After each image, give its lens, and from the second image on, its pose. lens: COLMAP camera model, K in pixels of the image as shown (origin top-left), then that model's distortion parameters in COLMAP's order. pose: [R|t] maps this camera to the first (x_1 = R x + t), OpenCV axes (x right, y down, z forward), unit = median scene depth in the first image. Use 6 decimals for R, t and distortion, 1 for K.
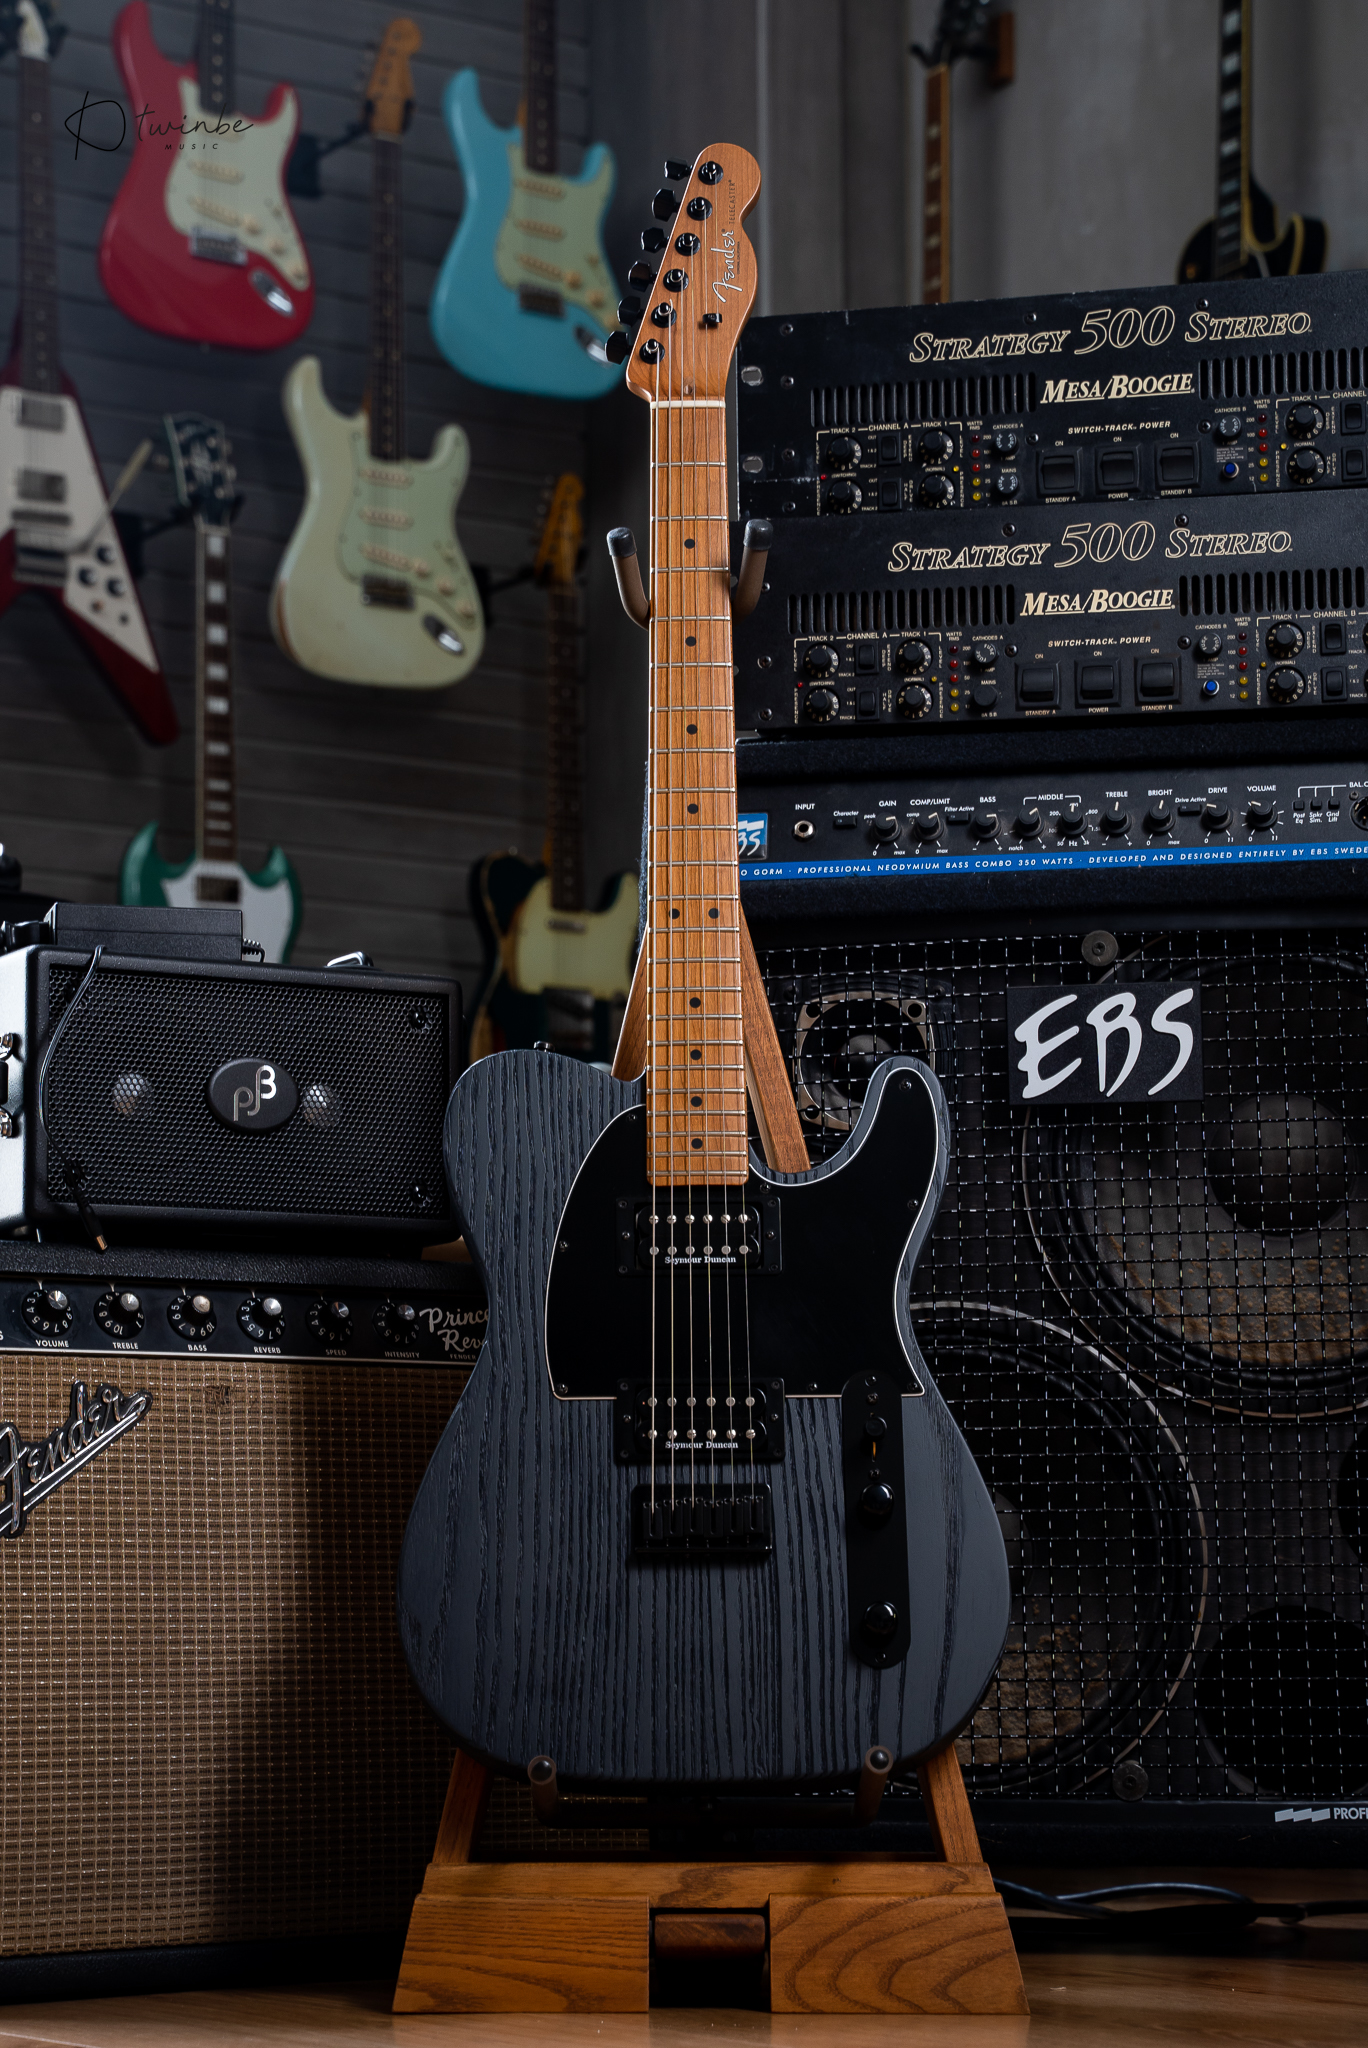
lens RADIAL K [[4160.1, 0, 675.7], [0, 4160.1, 1024.4], [0, 0, 1]] dist [0.208270, 0.000000]
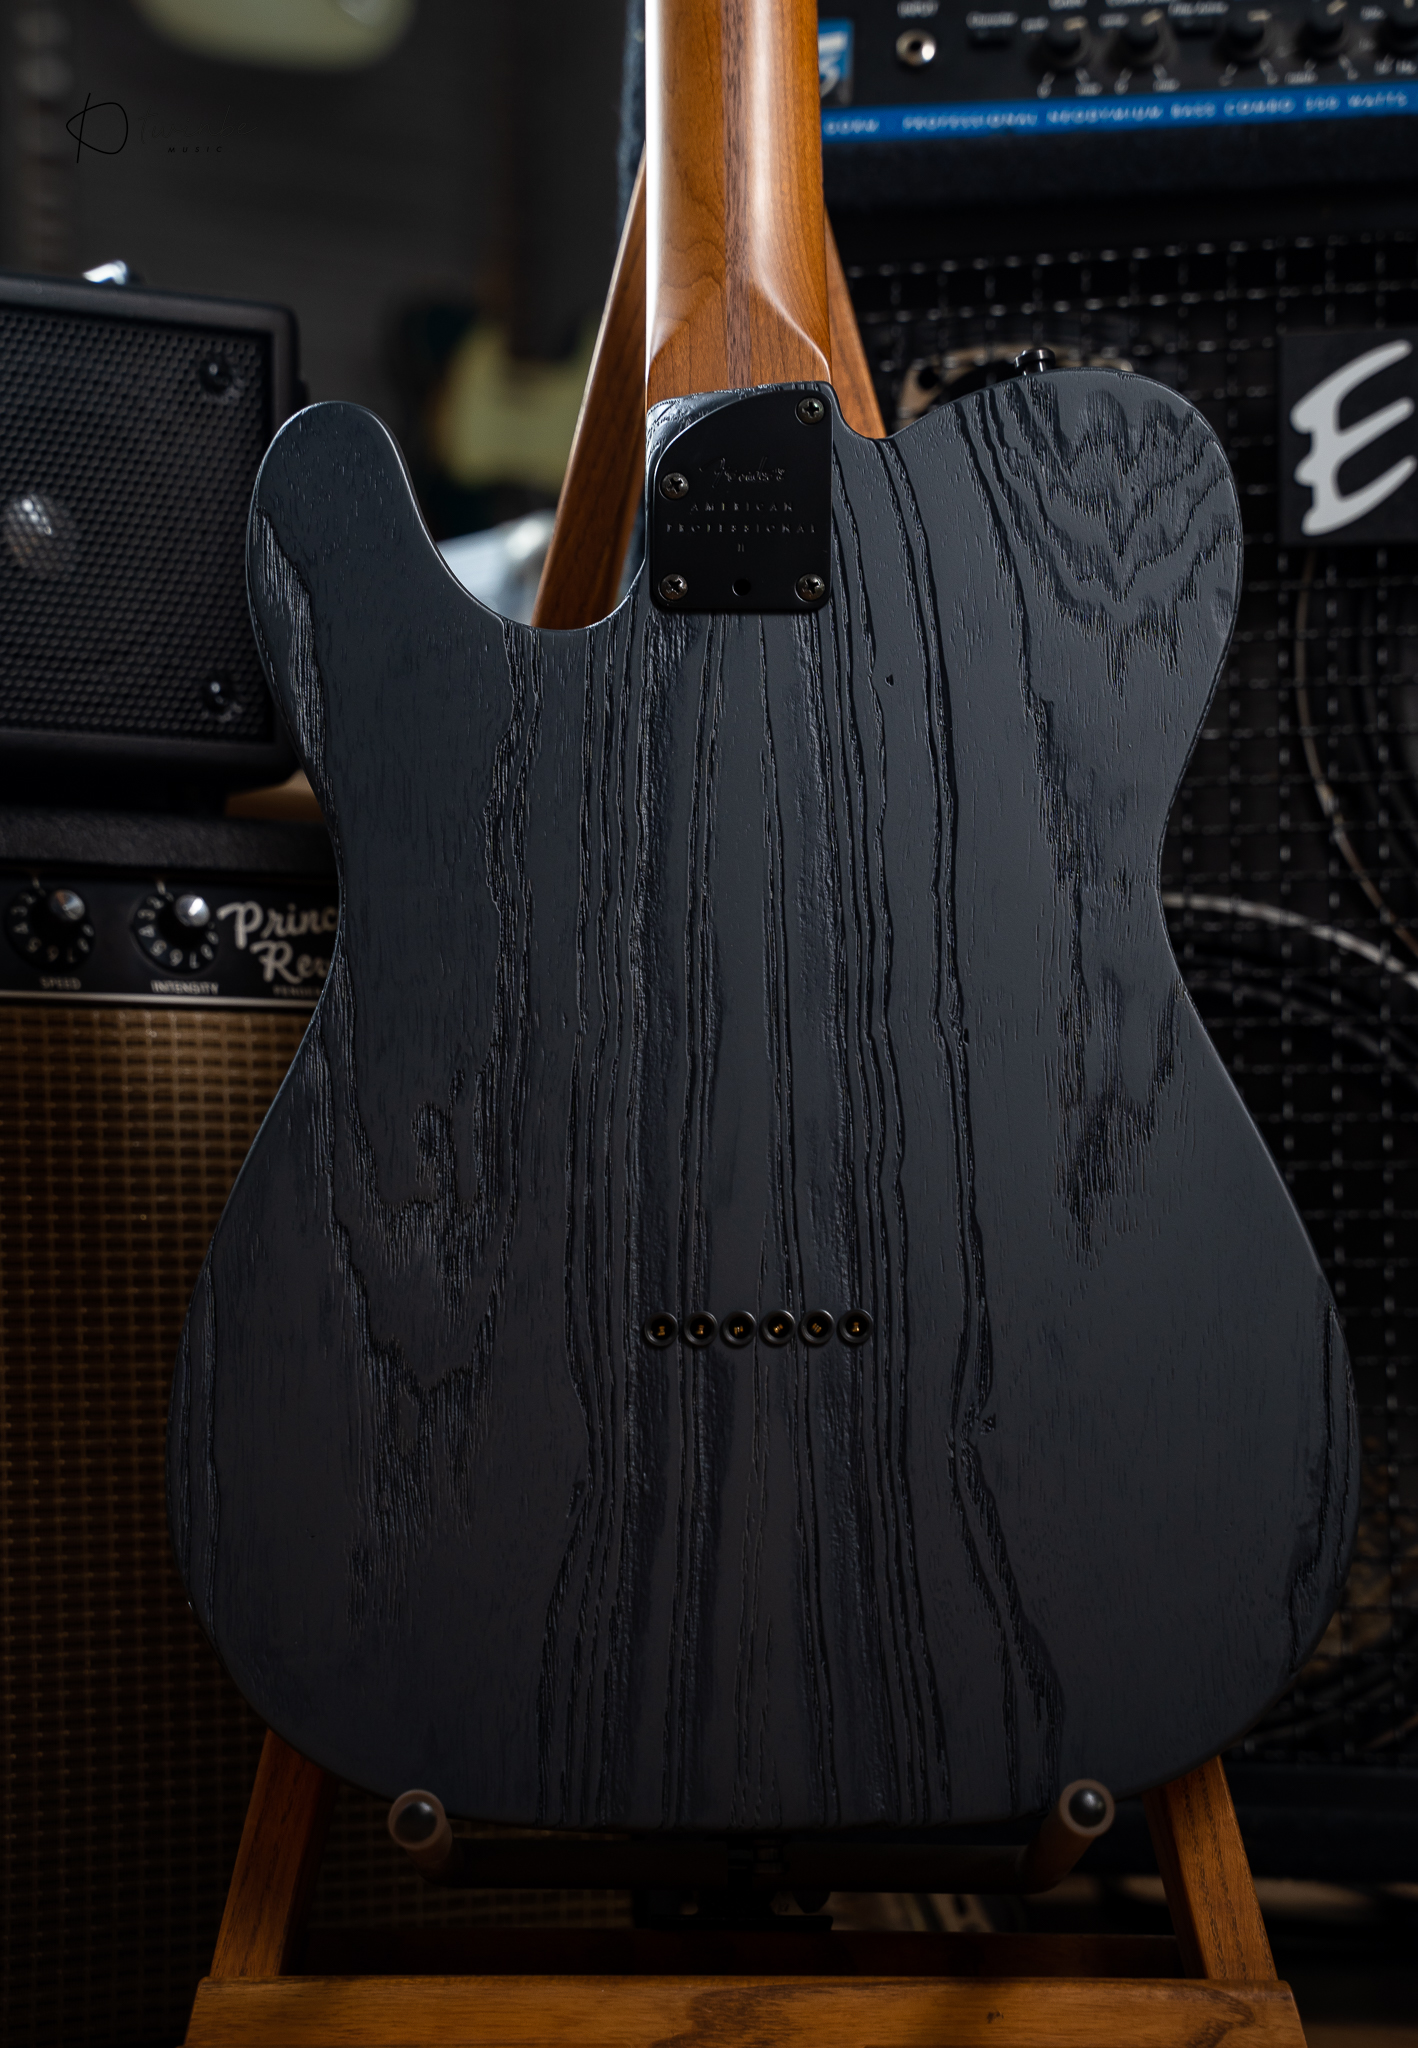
lens RADIAL K [[4627.5, 0, 609.1], [0, 4627.5, 1053.5], [0, 0, 1]] dist [0.204234, 0.000000]
pose [[0.999931, 0.005998, -0.010076, -0.003320], [-0.004928, 0.994658, 0.103104, 0.023165], [0.010640, -0.103047, 0.994620, 0.369513]]
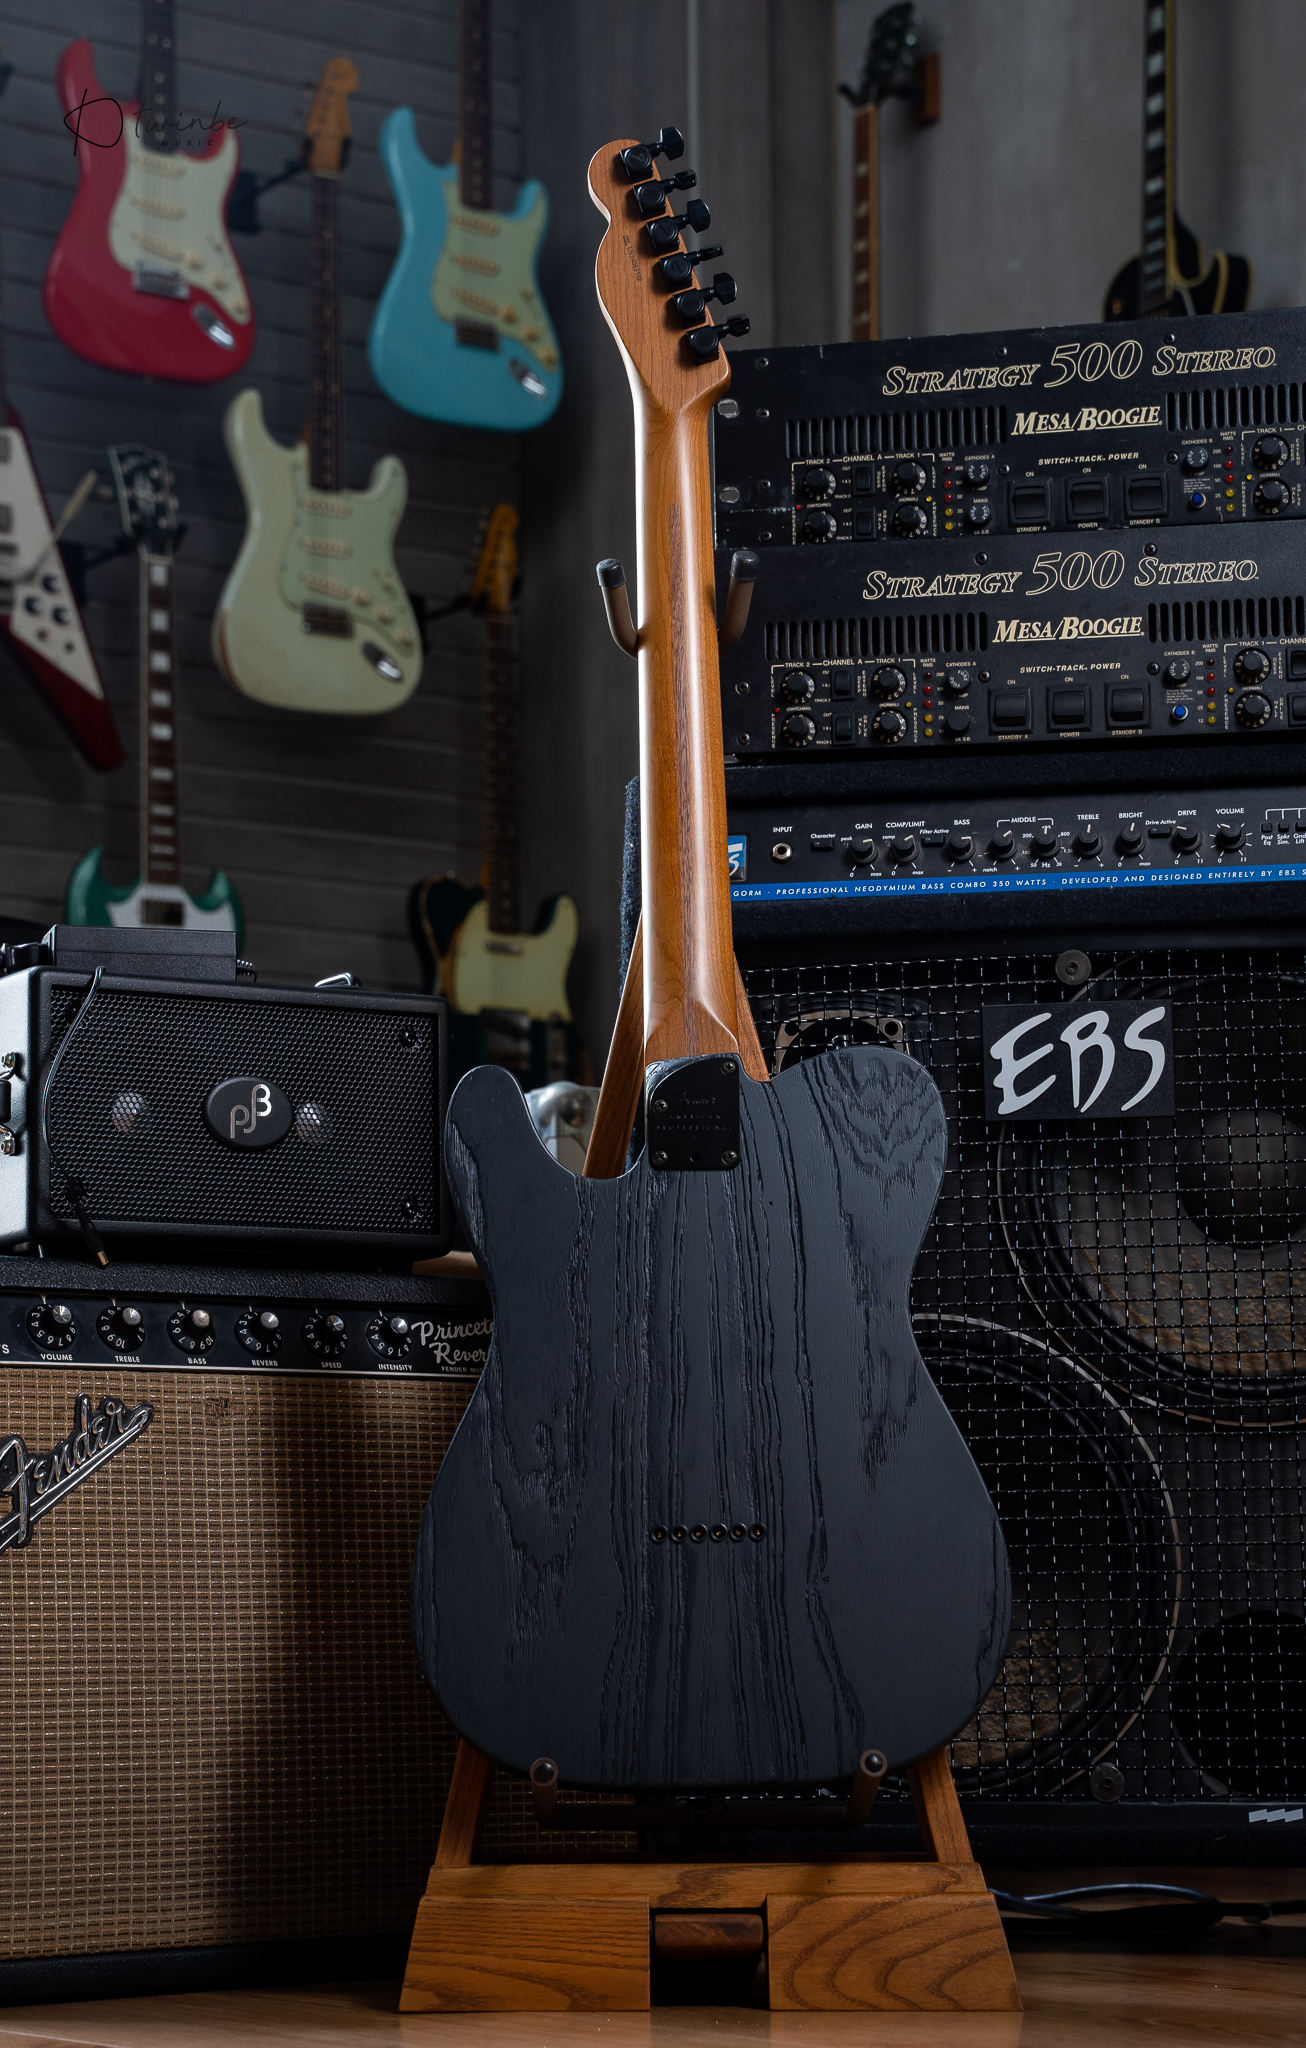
lens RADIAL K [[4095.2, 0, 642.0], [0, 4095.2, 1022.6], [0, 0, 1]] dist [0.192315, 0.000000]
pose [[0.999908, -0.002094, 0.013401, -0.017467], [0.002169, 0.999982, -0.005540, 0.000573], [-0.013389, 0.005568, 0.999895, -0.004378]]
